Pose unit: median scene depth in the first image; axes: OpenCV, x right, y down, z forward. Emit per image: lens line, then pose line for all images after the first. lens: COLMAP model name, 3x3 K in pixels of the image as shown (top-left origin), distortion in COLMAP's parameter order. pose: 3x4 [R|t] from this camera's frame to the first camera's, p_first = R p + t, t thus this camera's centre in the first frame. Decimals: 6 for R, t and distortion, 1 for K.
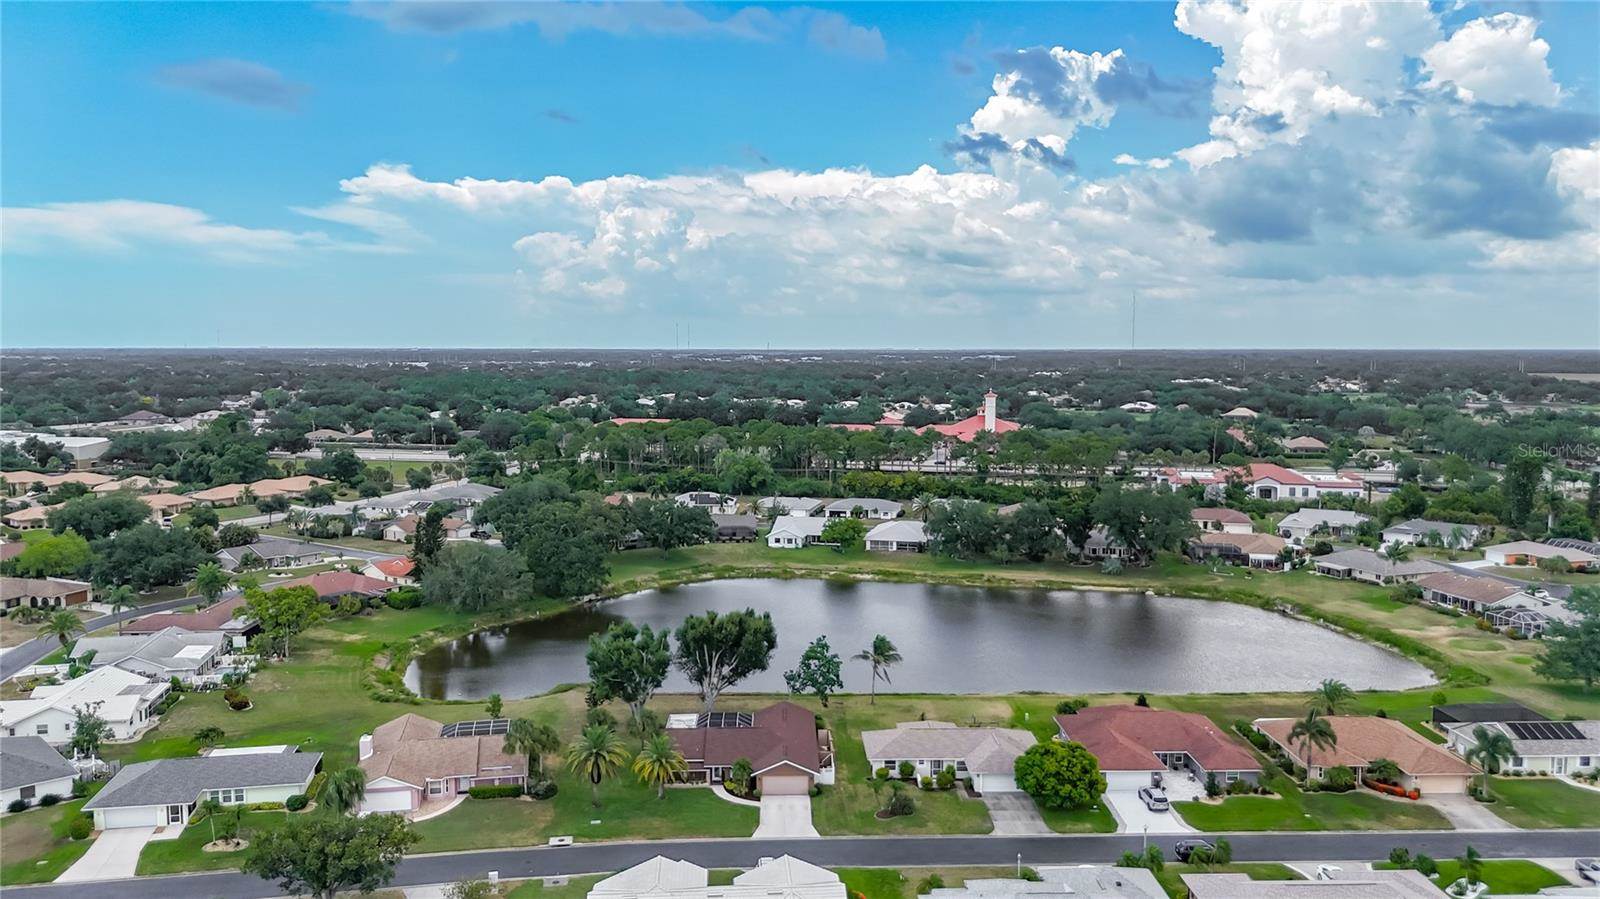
lens RADIAL K [[1214.6, 0, 811.7], [0, 1214.6, 443.9], [0, 0, 1]] dist [0.055881, -0.115811]
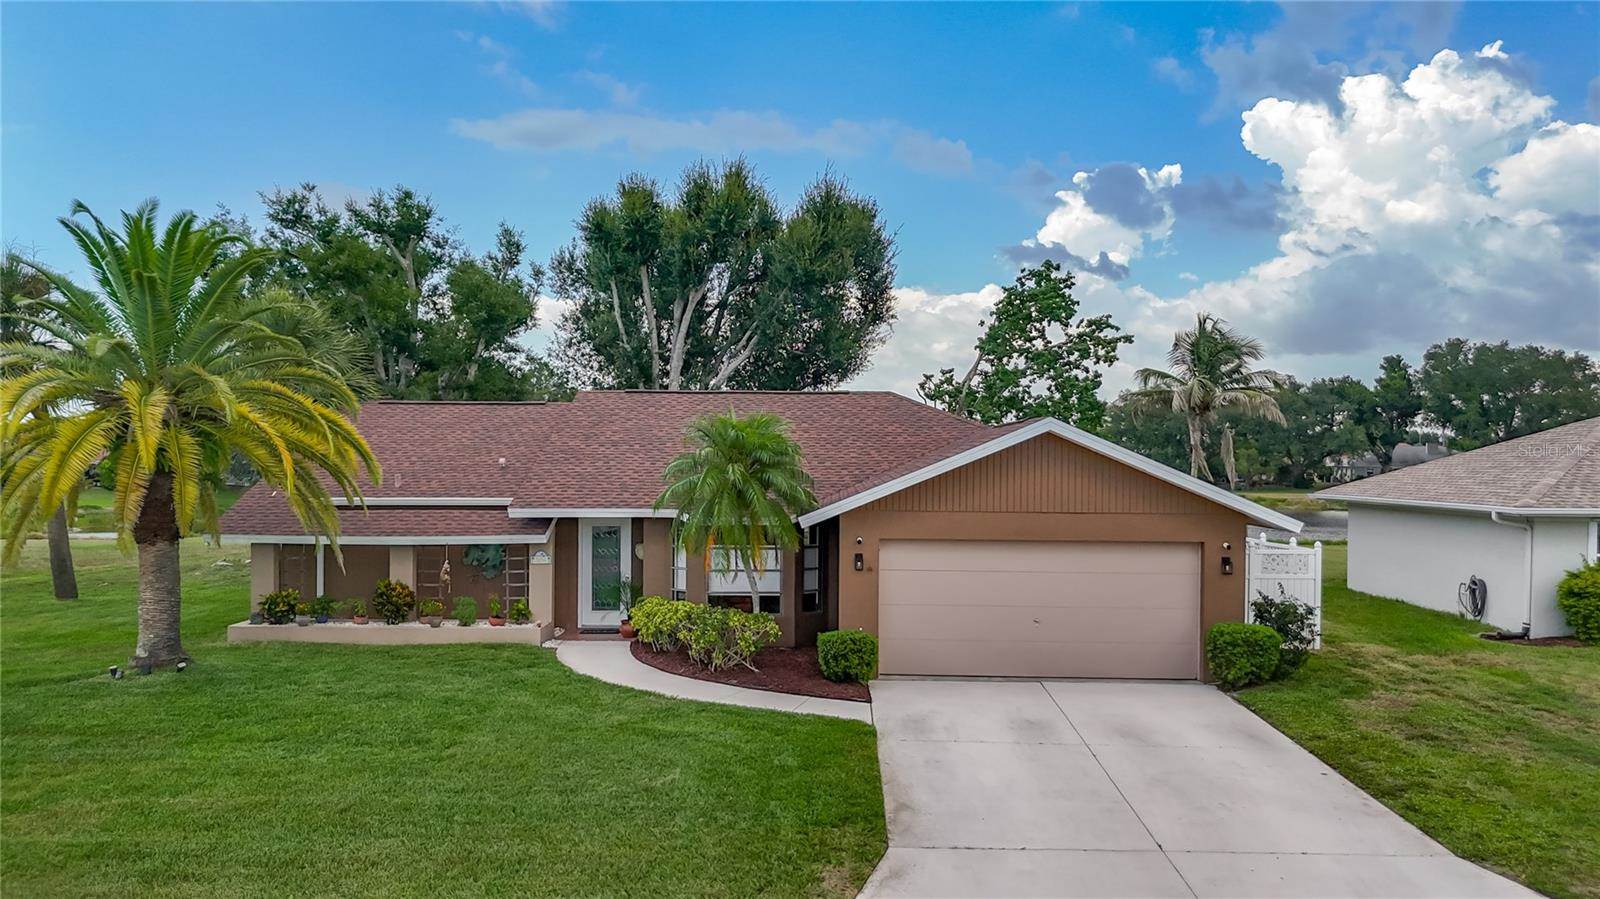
lens RADIAL K [[1193.9, 0, 807.4], [0, 1193.9, 477.8], [0, 0, 1]] dist [0.049953, -0.048060]
pose [[0.998824, 0.004597, -0.048263, -0.040655], [-0.008093, 0.997337, -0.072474, 0.264985], [0.047801, 0.072780, 0.996202, 0.825558]]
